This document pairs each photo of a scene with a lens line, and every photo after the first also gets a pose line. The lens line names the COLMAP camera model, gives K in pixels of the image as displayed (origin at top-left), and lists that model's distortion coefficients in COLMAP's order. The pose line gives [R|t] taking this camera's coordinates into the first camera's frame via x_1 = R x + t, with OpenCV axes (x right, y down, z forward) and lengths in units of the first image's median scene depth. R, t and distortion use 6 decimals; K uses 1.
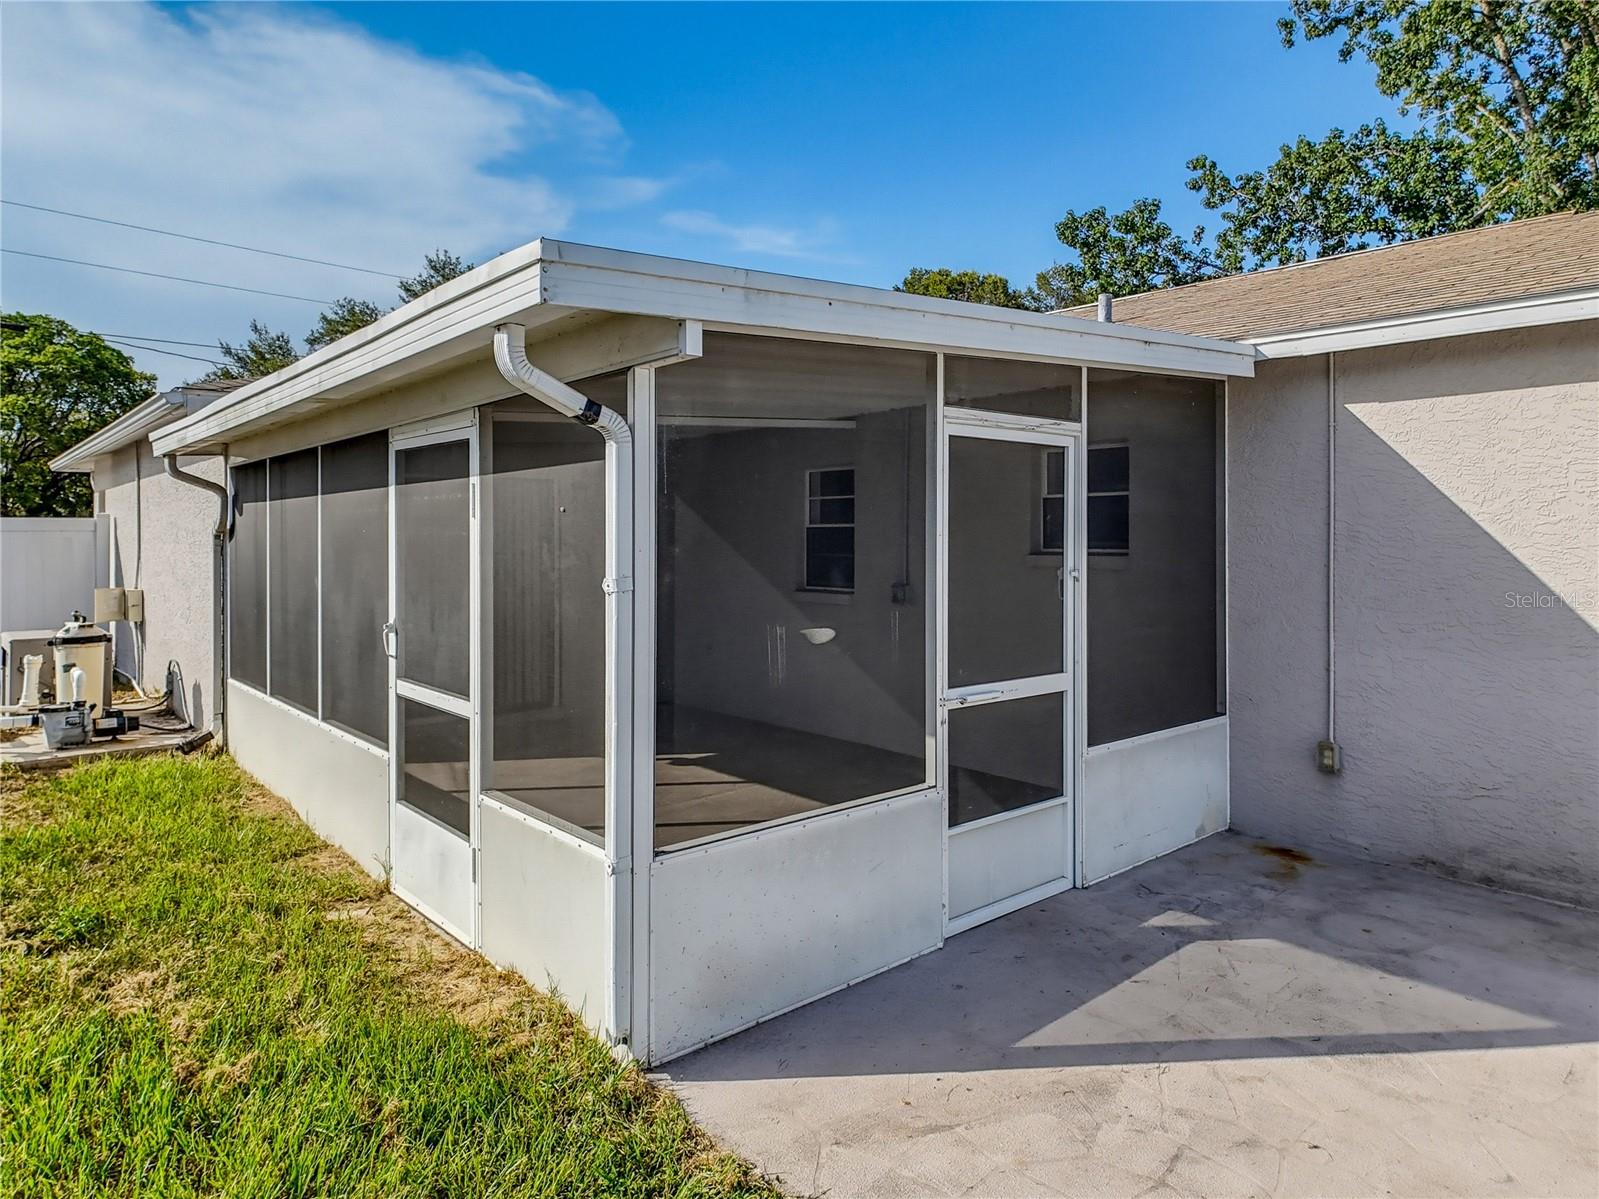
lens RADIAL K [[963.6, 0, 799.5], [0, 963.6, 599.5], [0, 0, 1]] dist [0.001711, -0.000584]
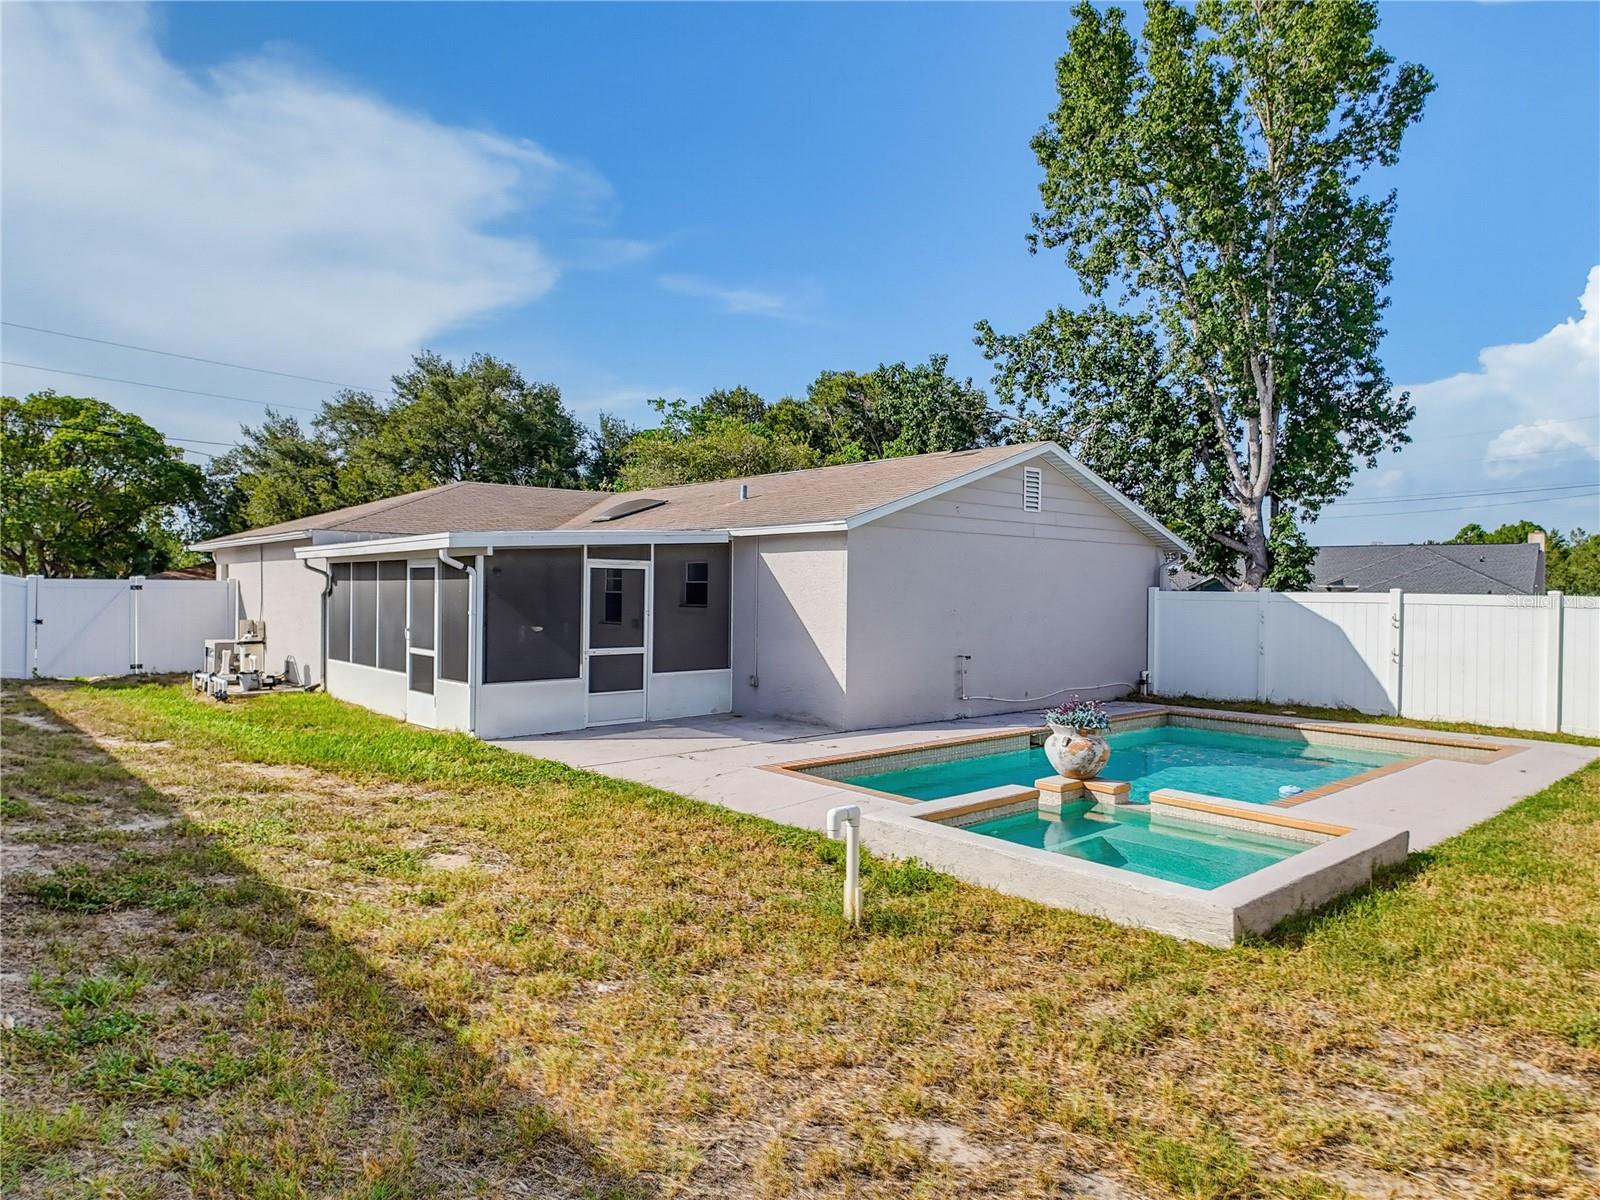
lens RADIAL K [[957.8, 0, 796.3], [0, 957.8, 634.0], [0, 0, 1]] dist [0.078841, -0.000271]
pose [[0.999972, 0.007522, -0.000128, 0.474030], [-0.007523, 0.999830, -0.016816, 0.053001], [0.000001, 0.016817, 0.999859, -1.220354]]
